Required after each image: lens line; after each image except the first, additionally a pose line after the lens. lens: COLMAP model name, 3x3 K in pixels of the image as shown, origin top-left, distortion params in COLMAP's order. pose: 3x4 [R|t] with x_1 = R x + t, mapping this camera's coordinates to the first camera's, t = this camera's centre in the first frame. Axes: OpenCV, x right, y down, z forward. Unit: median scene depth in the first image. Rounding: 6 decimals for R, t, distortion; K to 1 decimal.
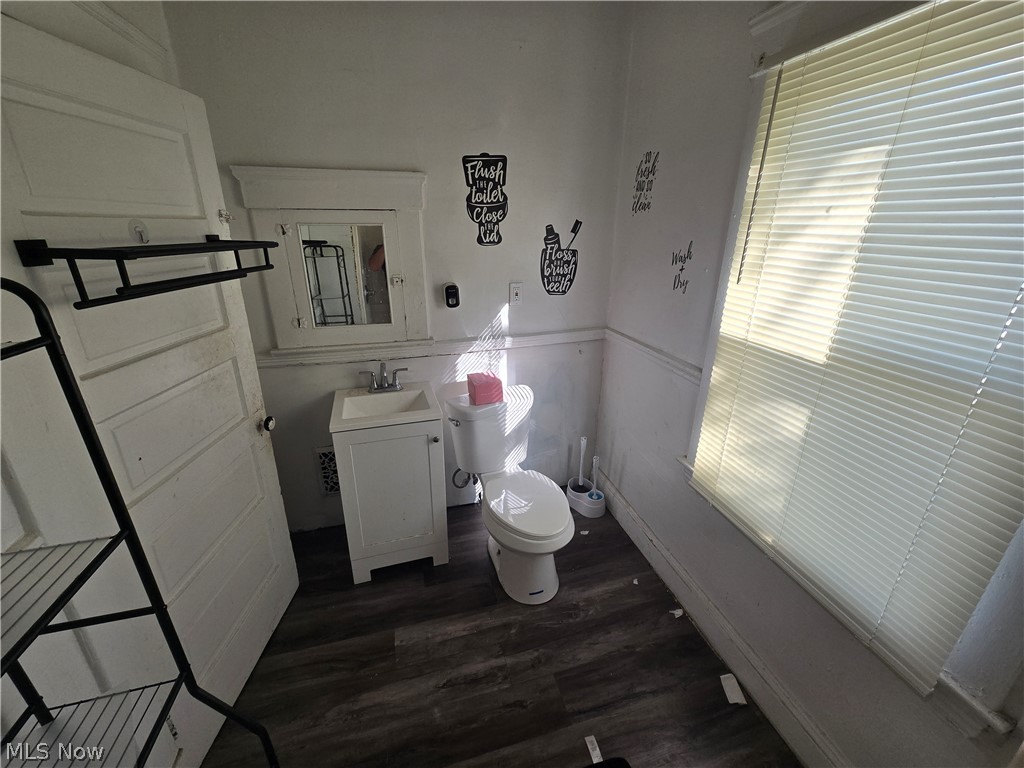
lens RADIAL K [[414.6, 0, 512.0], [0, 414.6, 384.0], [0, 0, 1]] dist [0.000079, 0.000017]
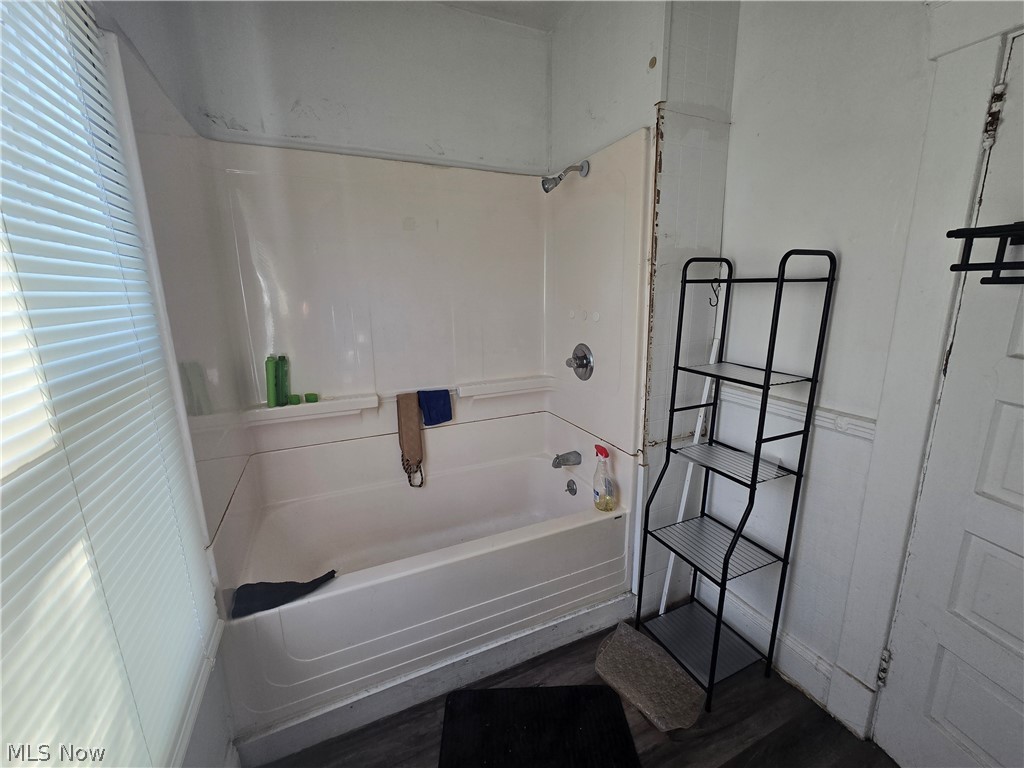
lens RADIAL K [[414.6, 0, 512.0], [0, 414.6, 384.0], [0, 0, 1]] dist [0.000079, 0.000017]
pose [[-0.986535, 0.048173, -0.156294, 0.310269], [-0.048105, 0.827896, 0.558815, -0.408777], [0.156315, 0.558809, -0.814431, 1.466517]]
